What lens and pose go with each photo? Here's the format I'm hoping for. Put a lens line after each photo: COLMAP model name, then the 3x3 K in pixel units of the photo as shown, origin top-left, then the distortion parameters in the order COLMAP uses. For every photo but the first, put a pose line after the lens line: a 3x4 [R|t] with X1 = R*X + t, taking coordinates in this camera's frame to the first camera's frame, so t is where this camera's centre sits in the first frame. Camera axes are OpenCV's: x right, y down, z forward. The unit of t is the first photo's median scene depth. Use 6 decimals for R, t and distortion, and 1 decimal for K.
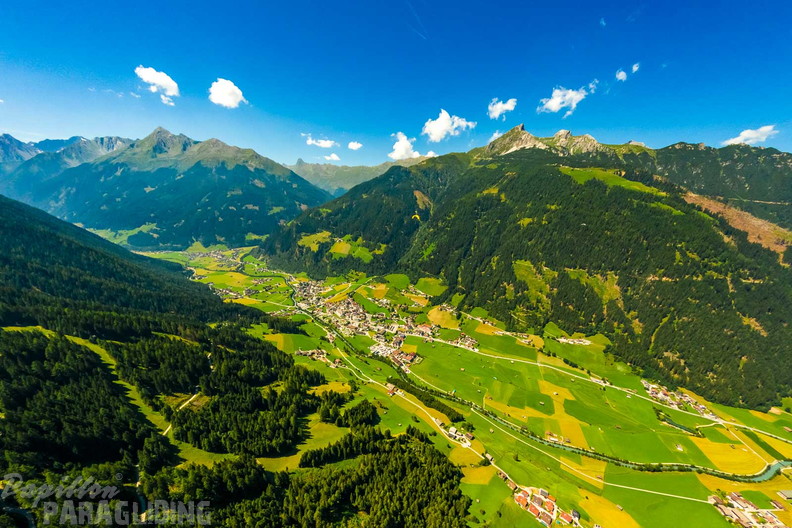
lens RADIAL K [[272.7, 0, 379.2], [0, 272.7, 261.5], [0, 0, 1]] dist [-0.000973, -0.000140]
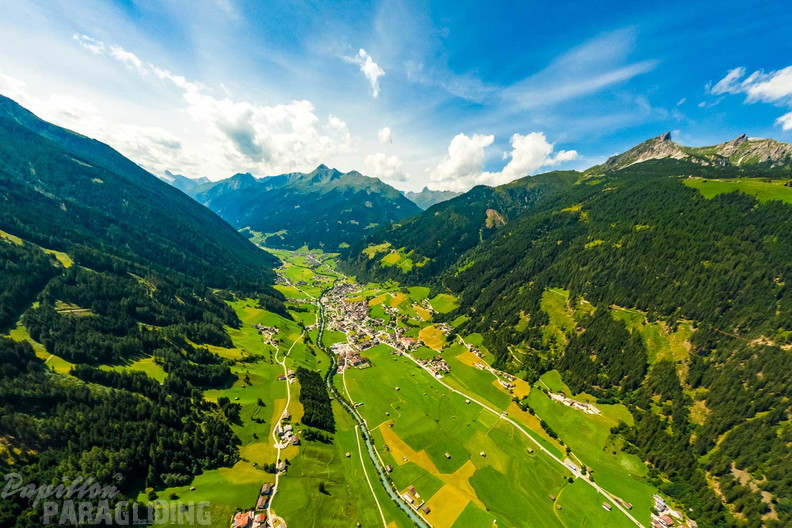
lens RADIAL K [[261.0, 0, 396.0], [0, 261.0, 264.0], [0, 0, 1]] dist [-0.001212, -0.002119]
pose [[0.901706, 0.107649, -0.418734, 0.426494], [-0.142035, 0.988509, -0.051733, 0.032016], [0.408353, 0.106123, 0.906634, 0.138821]]
